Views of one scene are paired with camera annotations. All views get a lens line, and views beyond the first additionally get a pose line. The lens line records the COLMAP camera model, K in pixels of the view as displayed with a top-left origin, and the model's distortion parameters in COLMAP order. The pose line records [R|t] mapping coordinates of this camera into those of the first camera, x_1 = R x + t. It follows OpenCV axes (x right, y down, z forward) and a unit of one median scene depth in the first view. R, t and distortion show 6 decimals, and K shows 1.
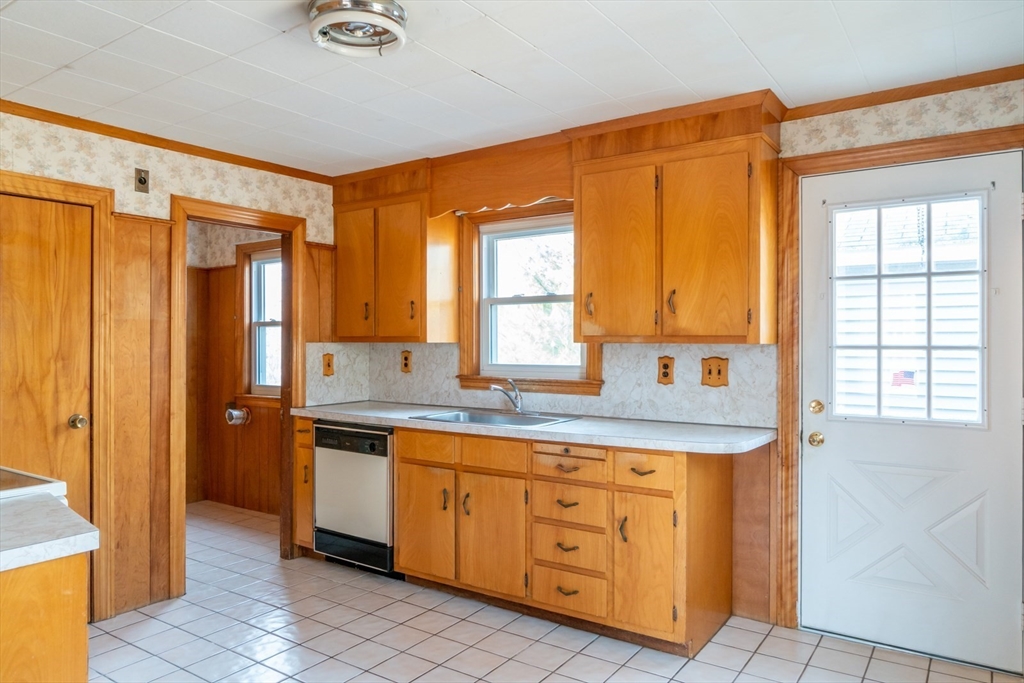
lens RADIAL K [[694.8, 0, 515.3], [0, 694.8, 338.8], [0, 0, 1]] dist [-0.023902, 0.016220]
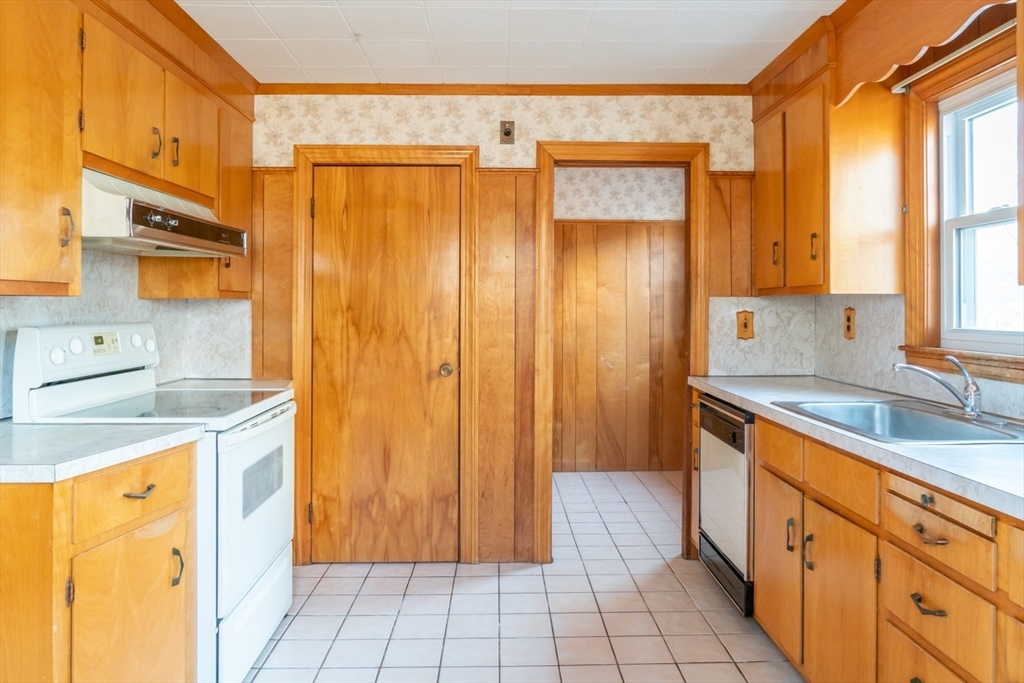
lens RADIAL K [[694.8, 0, 515.0], [0, 694.8, 304.5], [0, 0, 1]] dist [-0.023902, 0.016220]
pose [[0.584009, -0.001624, -0.811746, 0.240444], [0.000263, 0.999998, -0.001811, 0.017384], [0.811747, 0.000844, 0.584008, 0.374437]]
